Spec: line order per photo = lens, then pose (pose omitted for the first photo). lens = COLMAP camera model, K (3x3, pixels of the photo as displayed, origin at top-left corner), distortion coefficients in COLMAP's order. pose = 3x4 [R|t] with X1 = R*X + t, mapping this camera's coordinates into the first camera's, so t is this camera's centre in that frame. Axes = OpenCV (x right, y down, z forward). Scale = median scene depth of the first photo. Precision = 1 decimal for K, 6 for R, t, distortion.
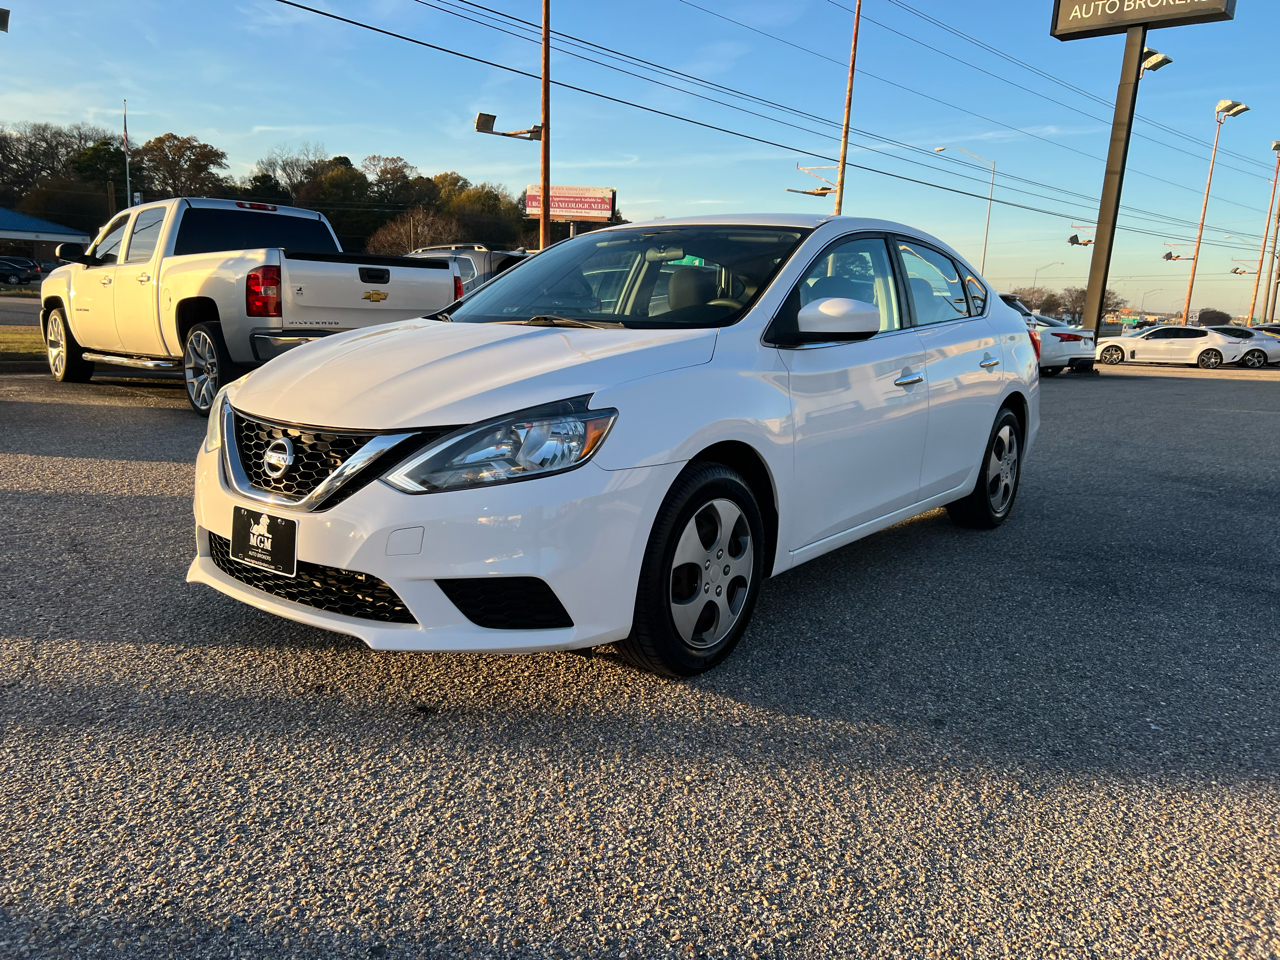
lens RADIAL K [[960.5, 0, 633.9], [0, 960.5, 475.5], [0, 0, 1]] dist [0.047173, -0.048360]
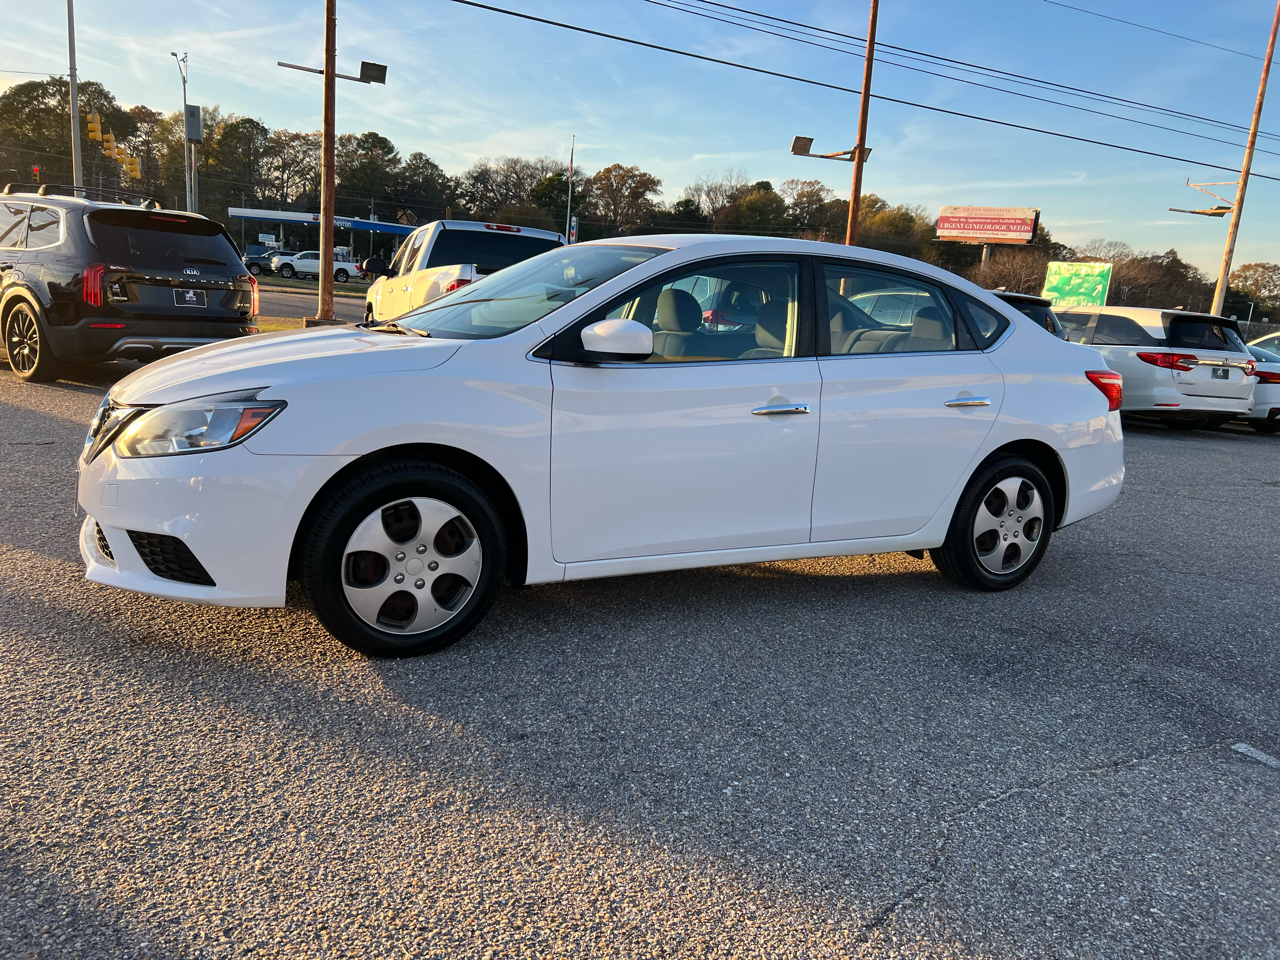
lens RADIAL K [[960.5, 0, 634.2], [0, 960.5, 483.7], [0, 0, 1]] dist [0.047173, -0.048360]
pose [[0.915631, 0.105884, -0.387826, 0.423893], [-0.111149, 0.993764, 0.008901, -0.015735], [0.386350, 0.034956, 0.921689, 0.060100]]
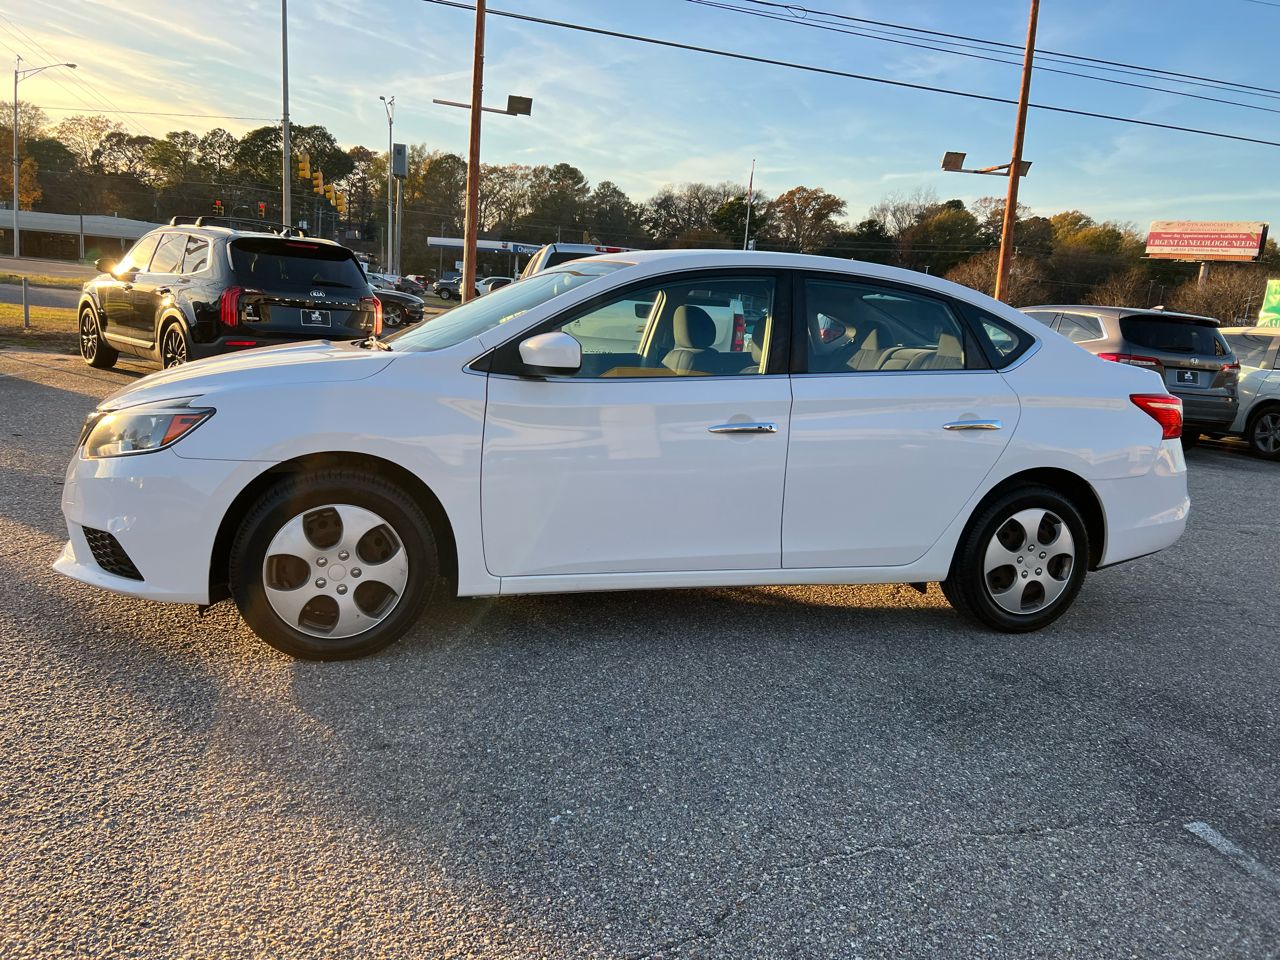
lens RADIAL K [[960.5, 0, 632.2], [0, 960.5, 473.3], [0, 0, 1]] dist [0.047173, -0.048360]
pose [[0.825036, 0.118441, -0.552528, 0.567580], [-0.142421, 0.989806, -0.000487, -0.033884], [0.546838, 0.079093, 0.833494, 0.152114]]
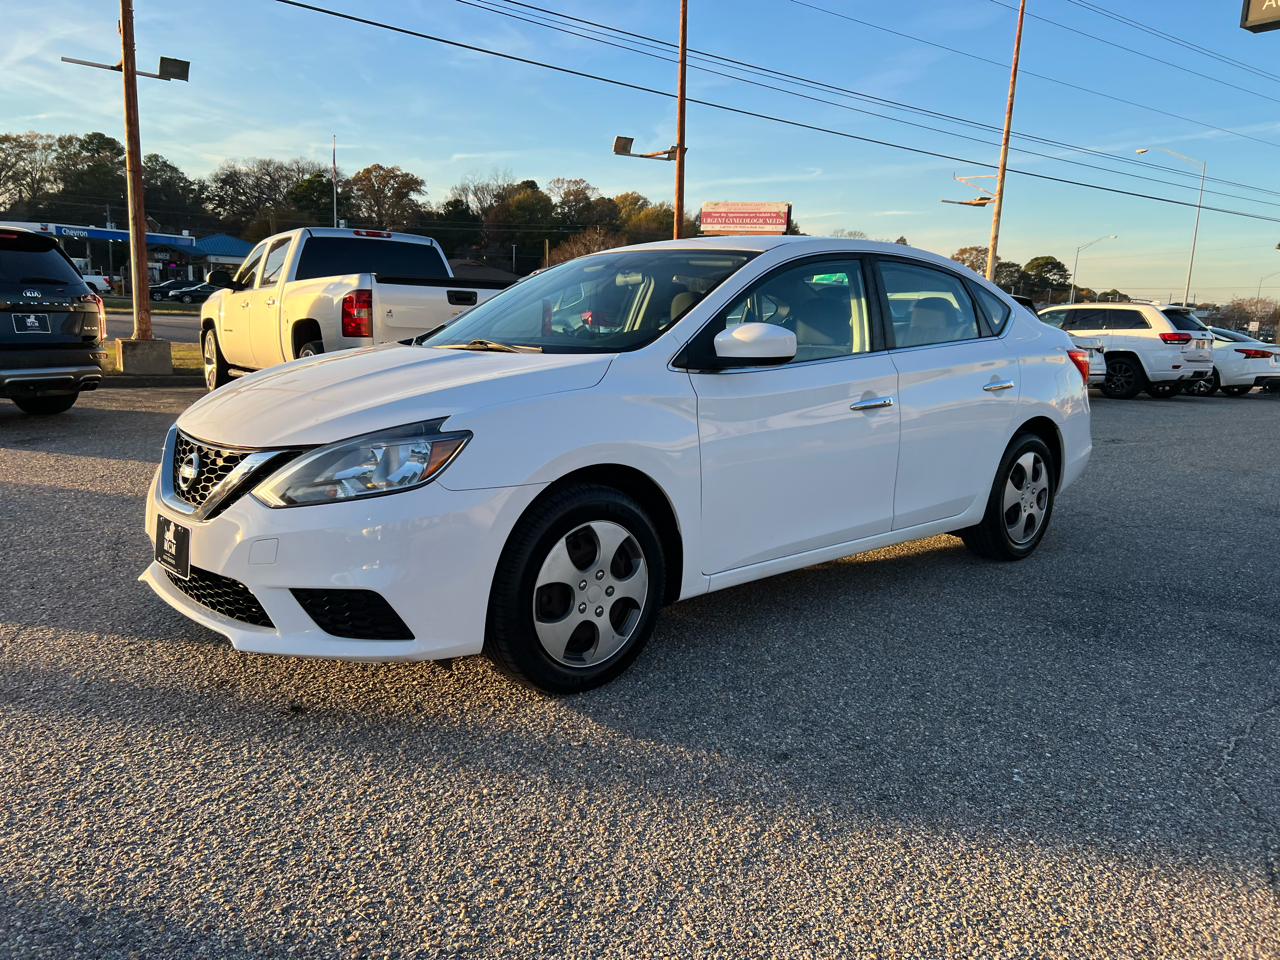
lens RADIAL K [[960.5, 0, 634.1], [0, 960.5, 473.0], [0, 0, 1]] dist [0.047173, -0.048360]
pose [[0.983691, 0.023054, -0.178381, 0.180483], [-0.026243, 0.999535, -0.015540, -0.006851], [0.177940, 0.019968, 0.983839, 0.002808]]
